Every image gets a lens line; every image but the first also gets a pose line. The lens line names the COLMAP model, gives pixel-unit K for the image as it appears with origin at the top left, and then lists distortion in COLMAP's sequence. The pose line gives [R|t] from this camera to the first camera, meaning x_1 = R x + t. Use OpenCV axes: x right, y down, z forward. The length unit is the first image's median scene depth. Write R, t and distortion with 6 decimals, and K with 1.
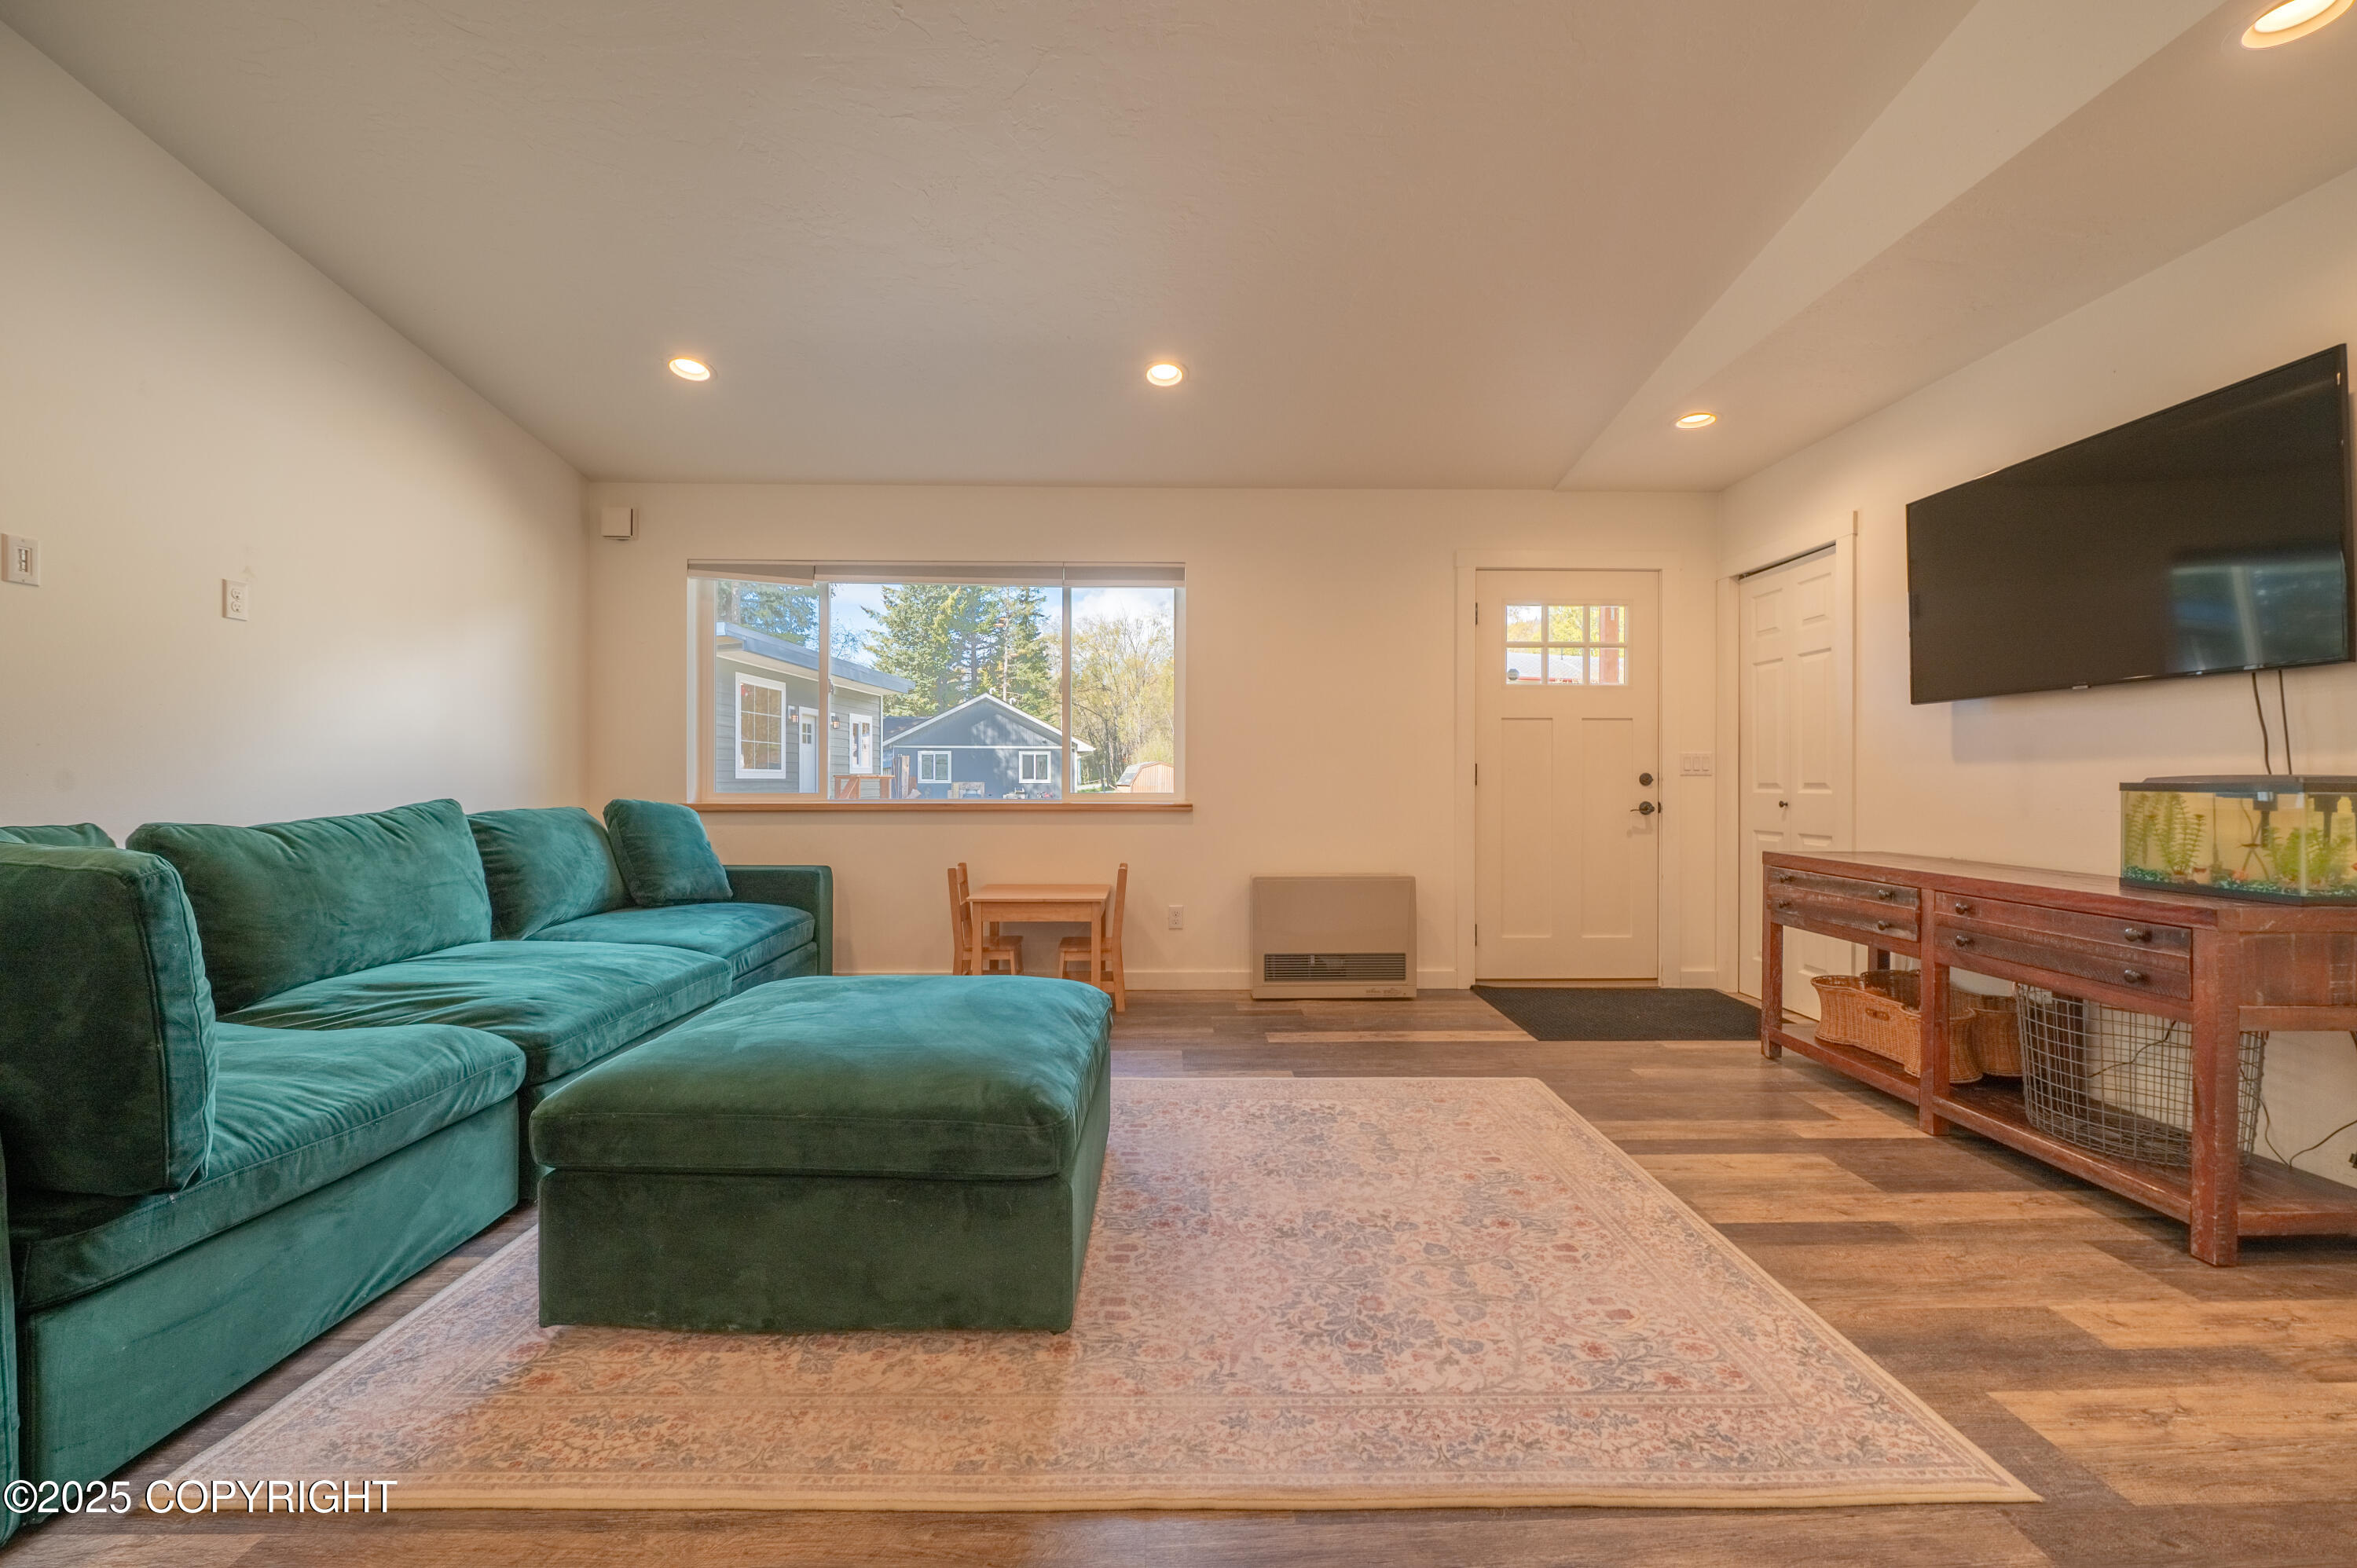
lens RADIAL K [[935.1, 0, 1186.7], [0, 935.1, 777.3], [0, 0, 1]] dist [-0.006538, -0.000926]
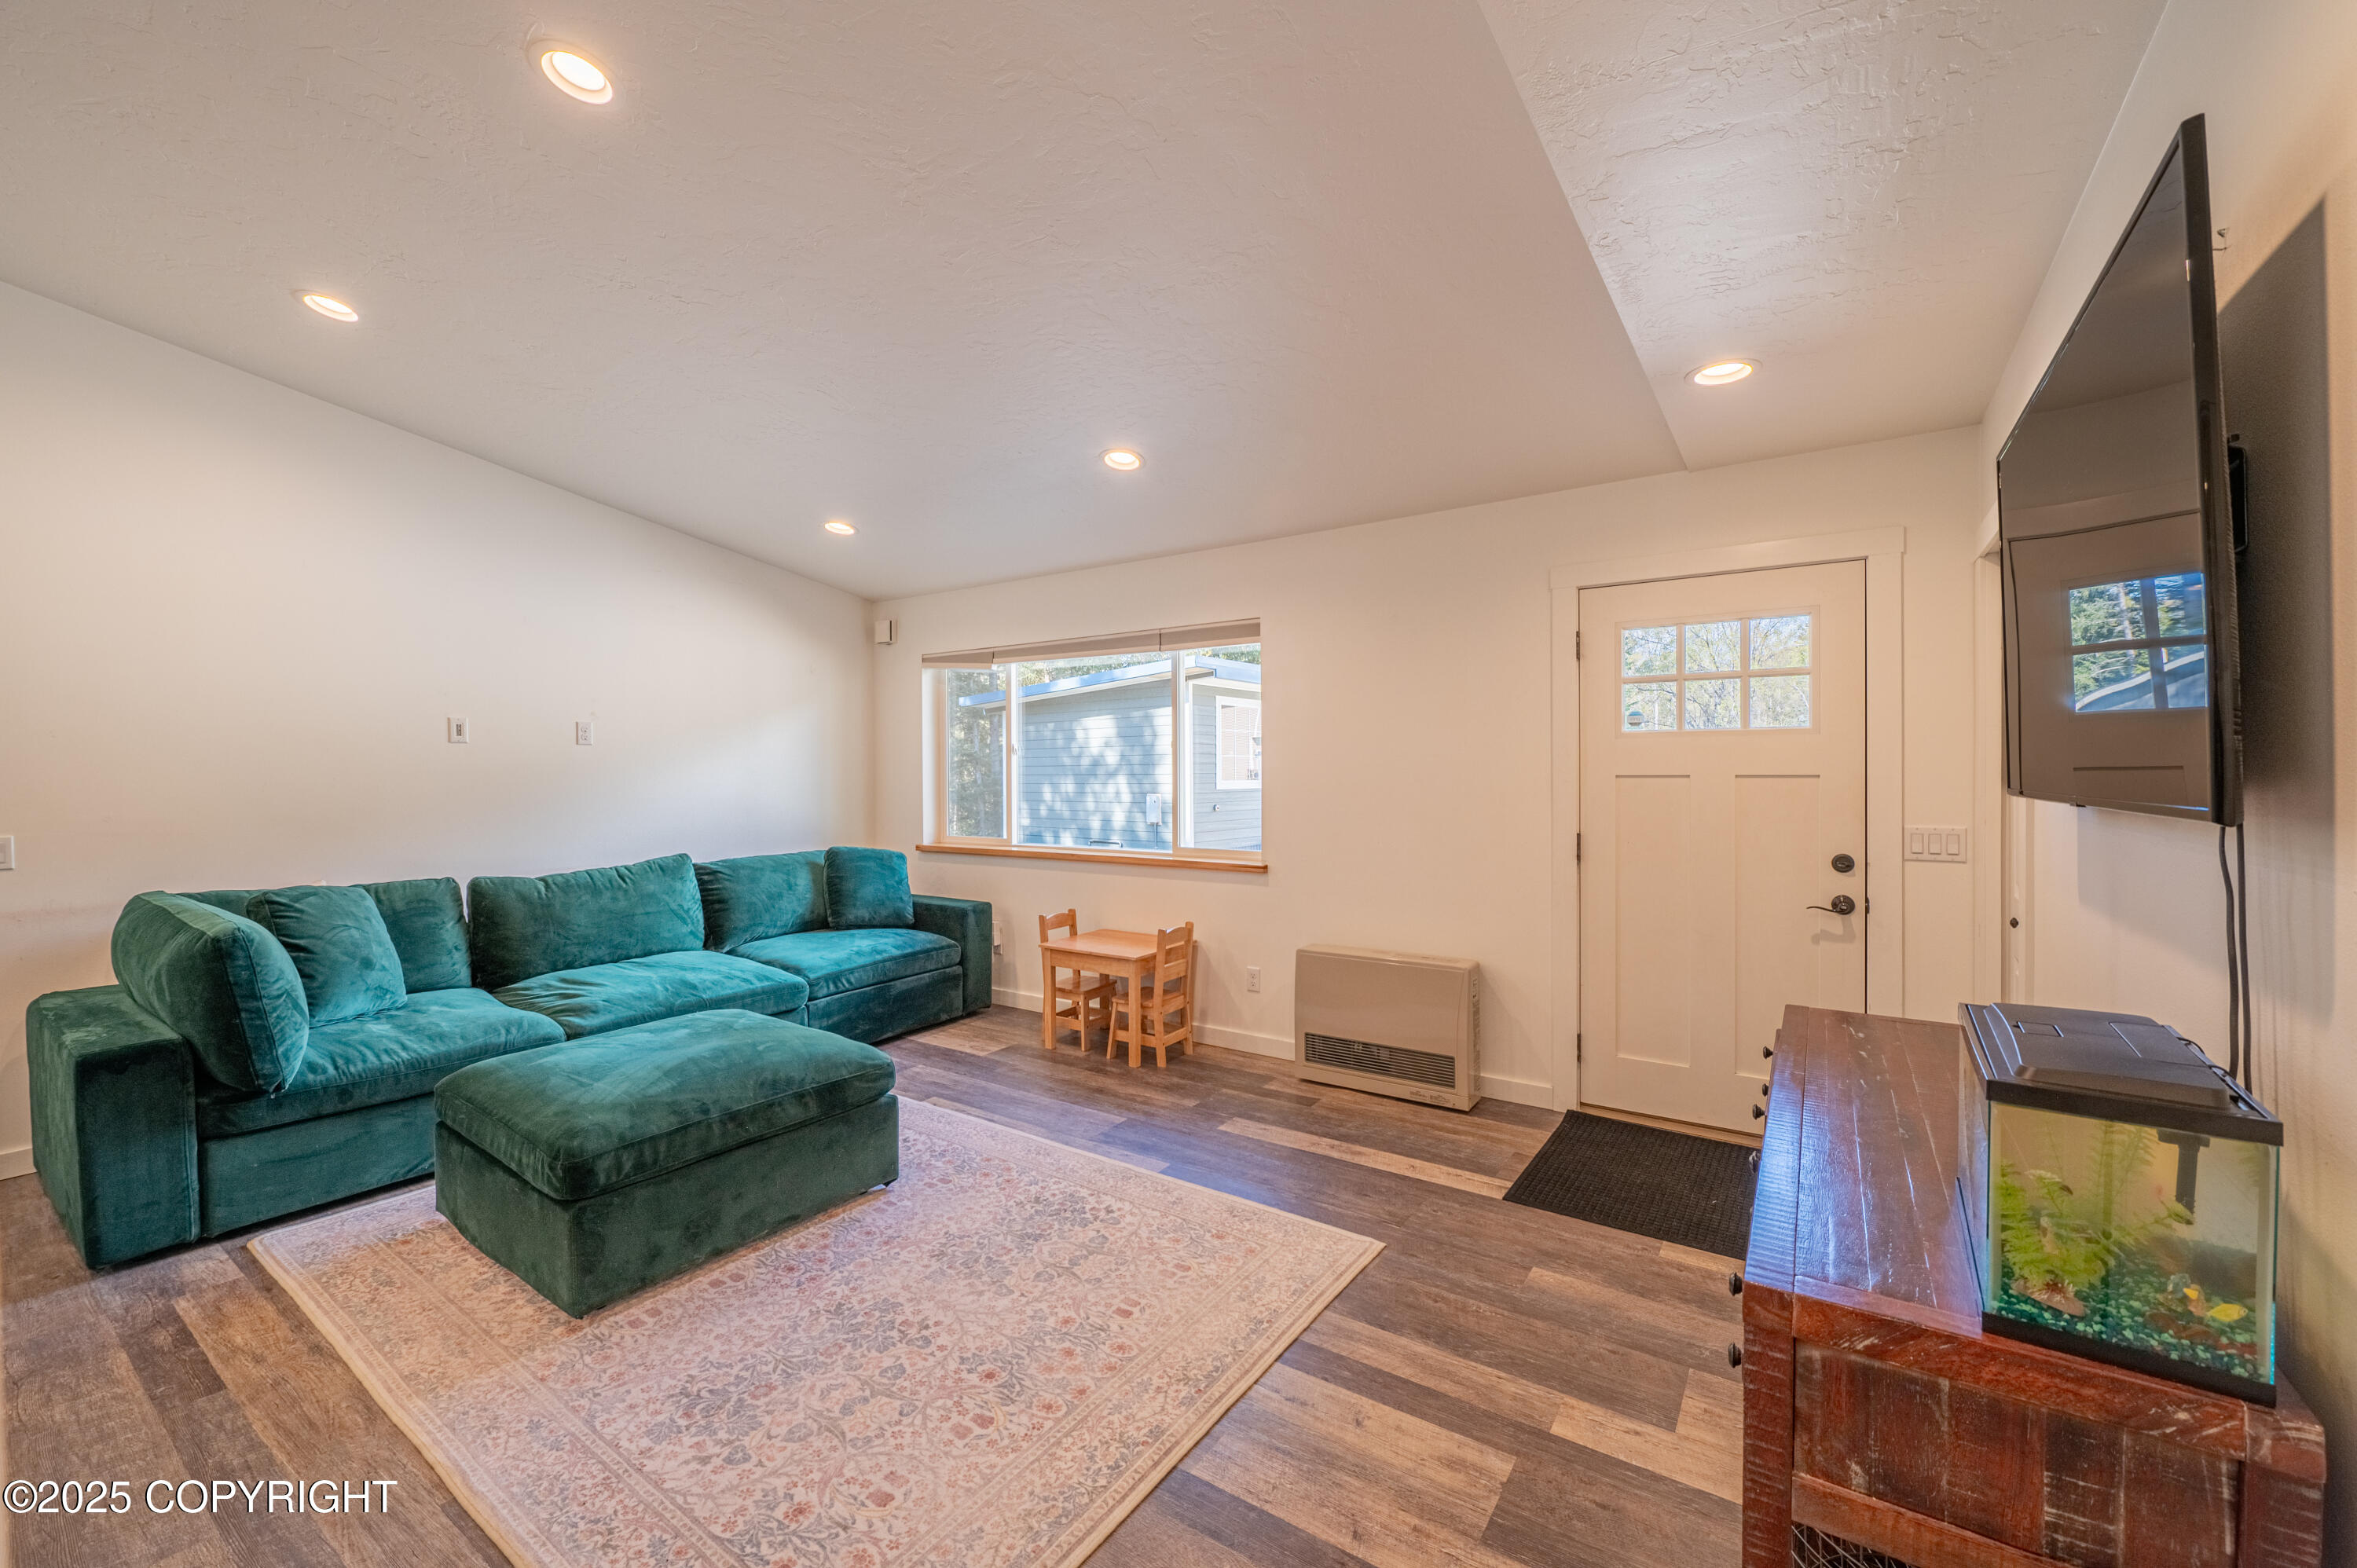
lens RADIAL K [[939.0, 0, 1182.7], [0, 939.0, 775.7], [0, 0, 1]] dist [-0.006187, -0.000774]
pose [[0.813475, -0.002683, -0.581594, 0.722665], [0.006516, 0.999969, 0.004502, -0.100359], [0.581563, -0.007452, 0.813467, 0.221804]]
